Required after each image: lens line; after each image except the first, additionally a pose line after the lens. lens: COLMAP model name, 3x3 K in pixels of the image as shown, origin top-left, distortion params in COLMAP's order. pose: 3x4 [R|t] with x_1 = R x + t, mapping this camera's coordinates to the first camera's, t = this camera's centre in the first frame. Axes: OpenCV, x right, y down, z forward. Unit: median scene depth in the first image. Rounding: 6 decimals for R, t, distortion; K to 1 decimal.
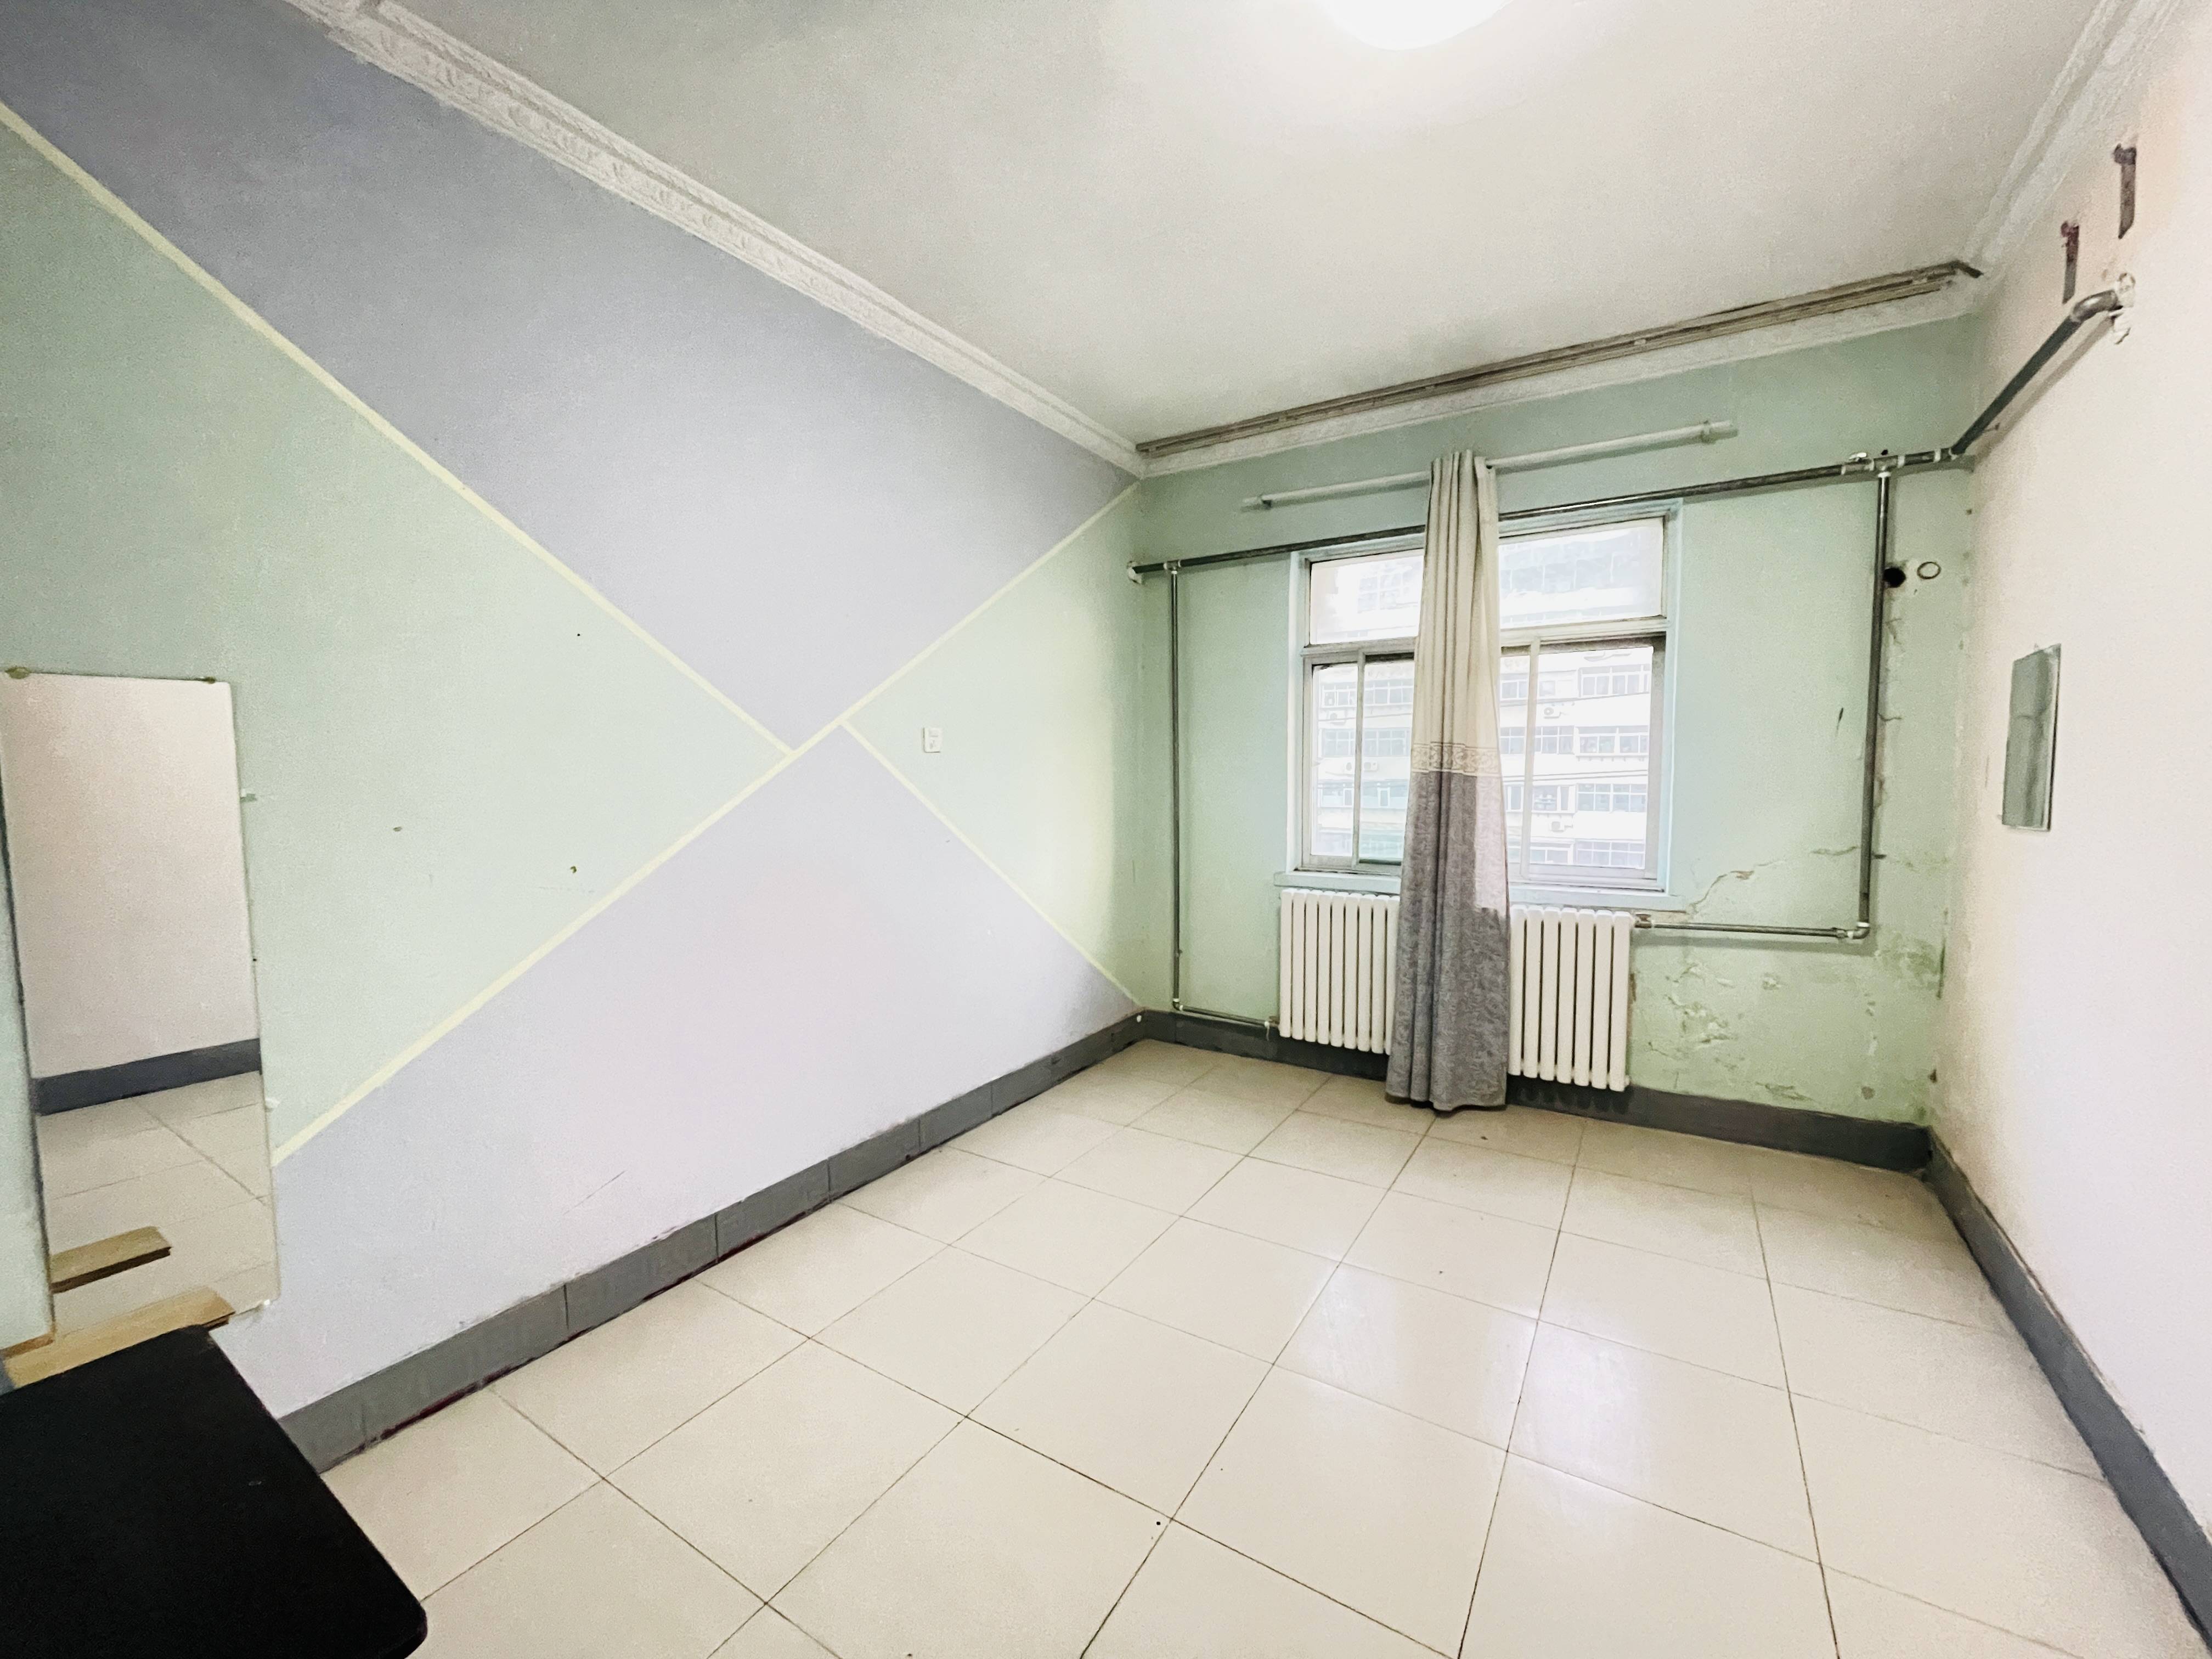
lens RADIAL K [[881.6, 0, 1107.2], [0, 881.6, 822.0], [0, 0, 1]] dist [-0.002858, -0.000152]
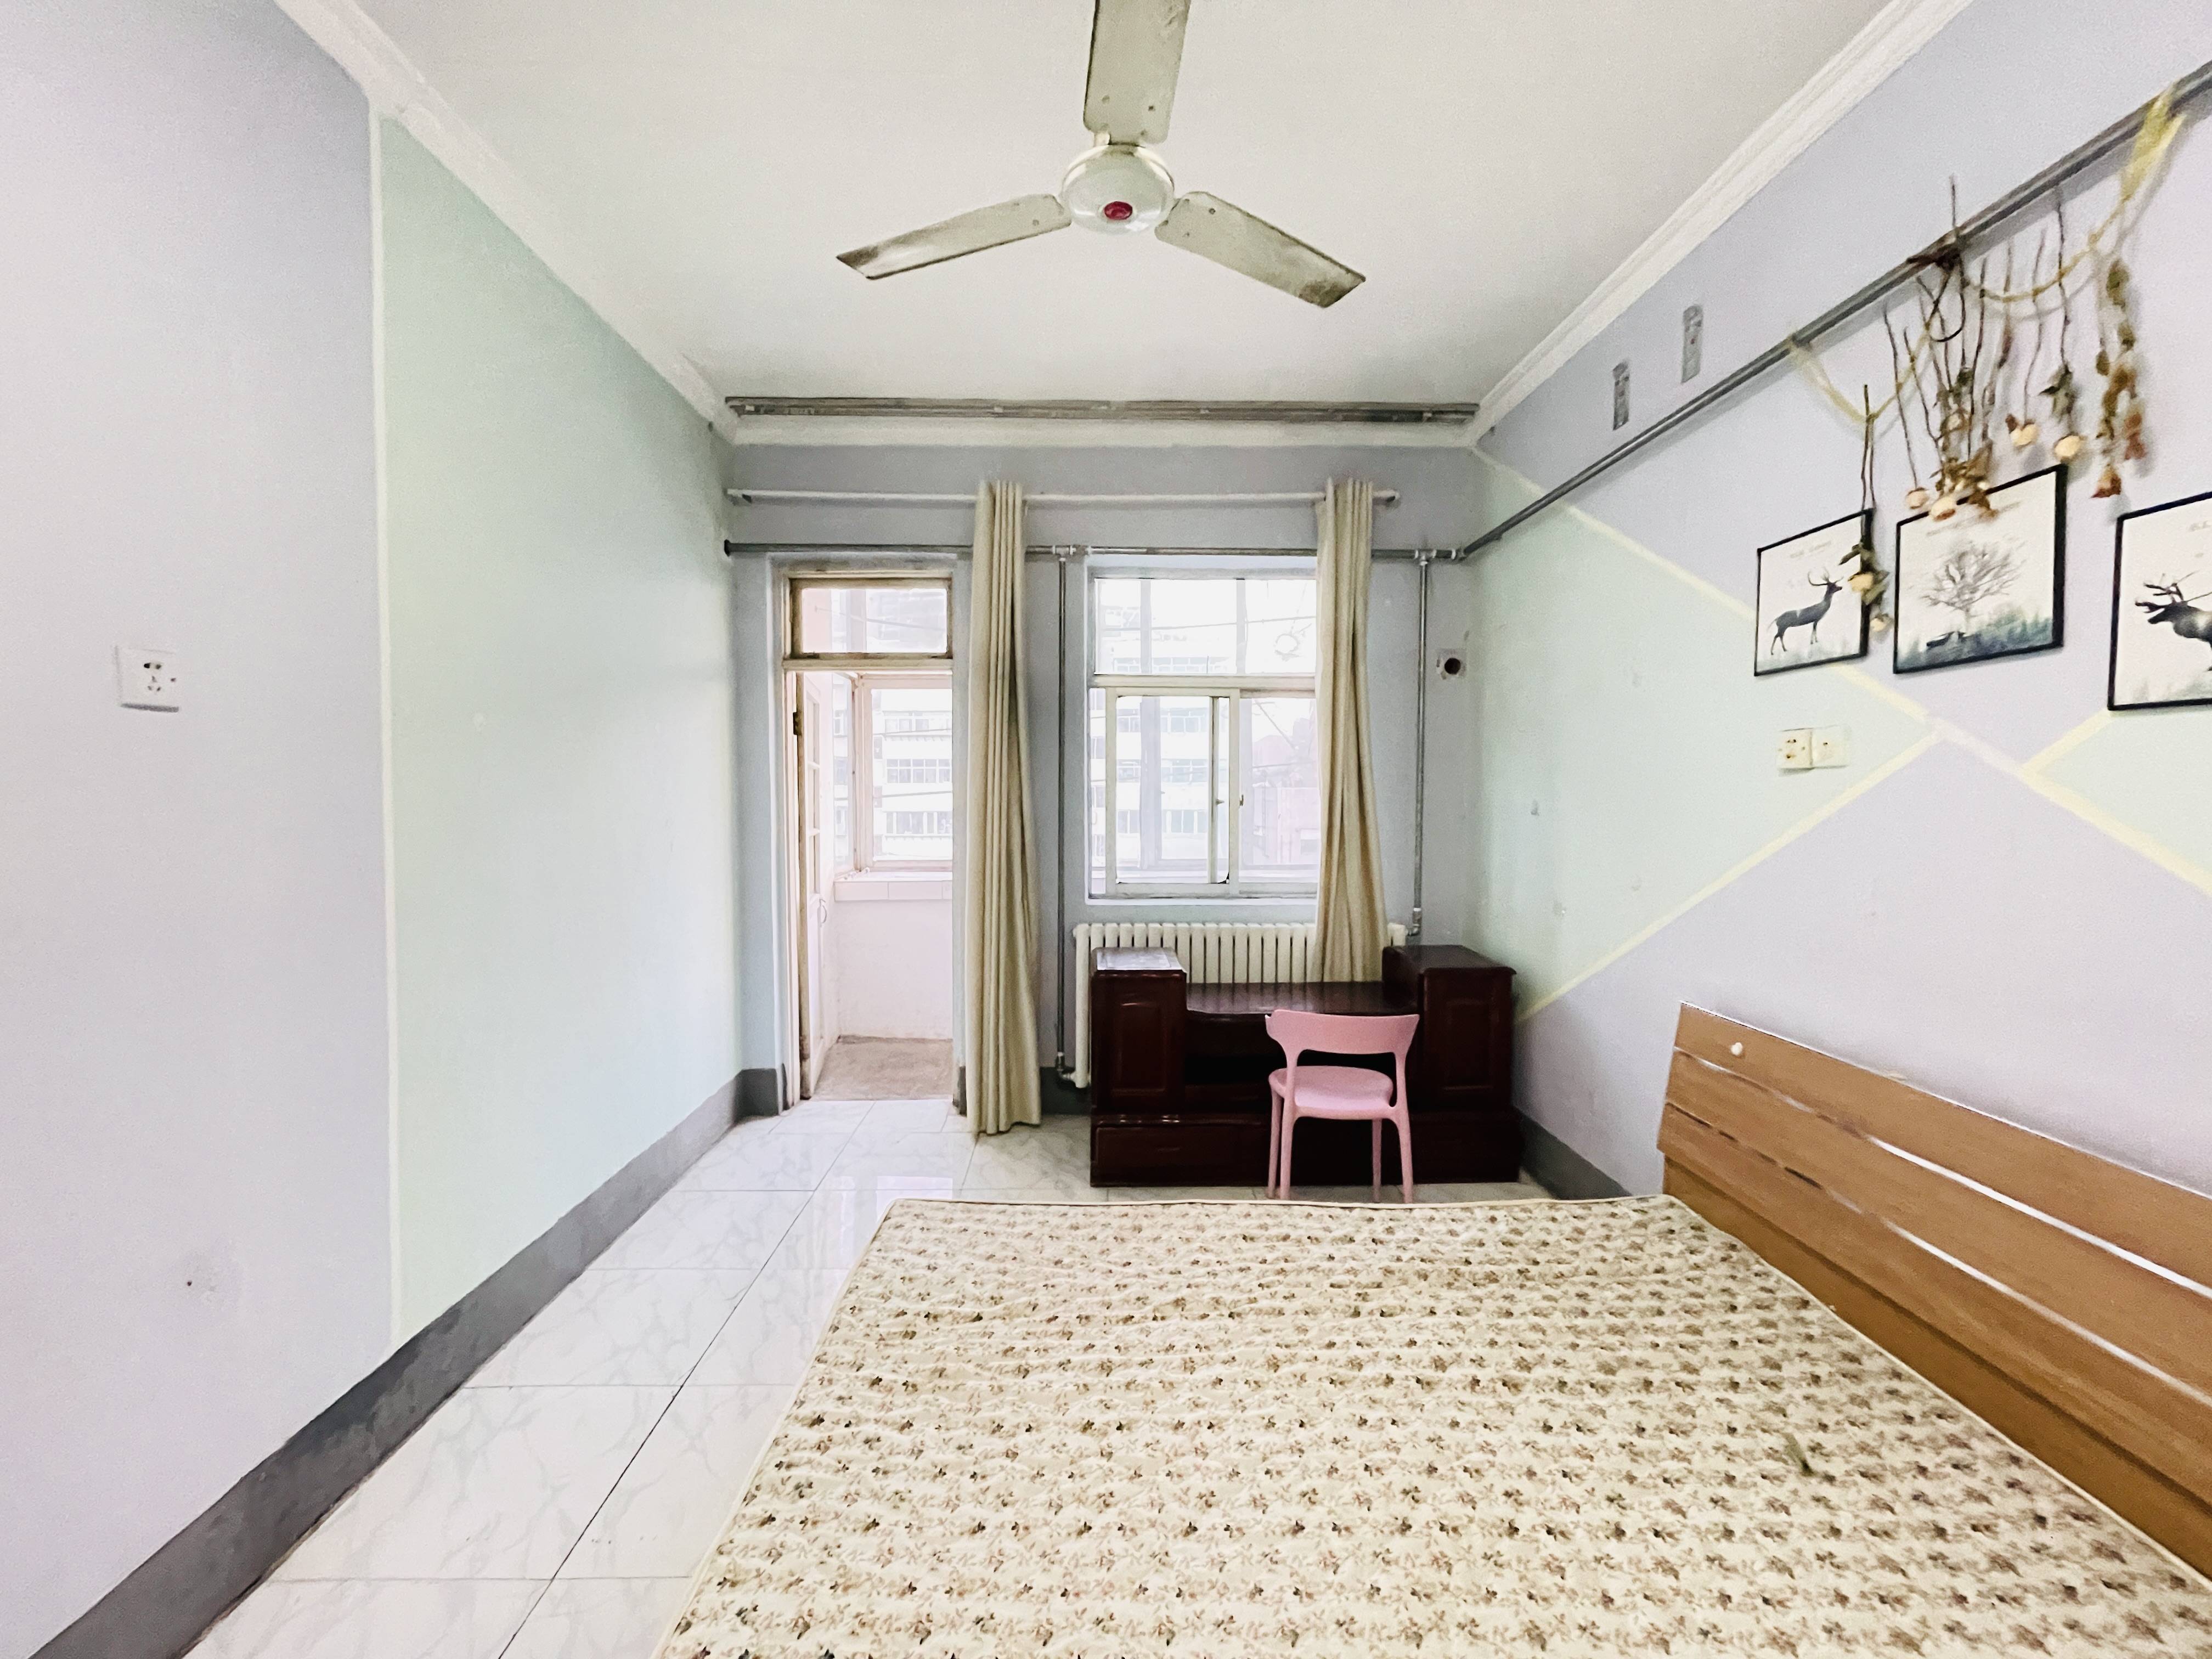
lens RADIAL K [[937.6, 0, 1103.9], [0, 937.6, 840.1], [0, 0, 1]] dist [0.003936, 0.000060]
pose [[0.834618, -0.022117, 0.550385, -0.217704], [0.031615, 0.999470, -0.007778, -0.001708], [-0.549921, 0.023892, 0.834875, 0.122123]]
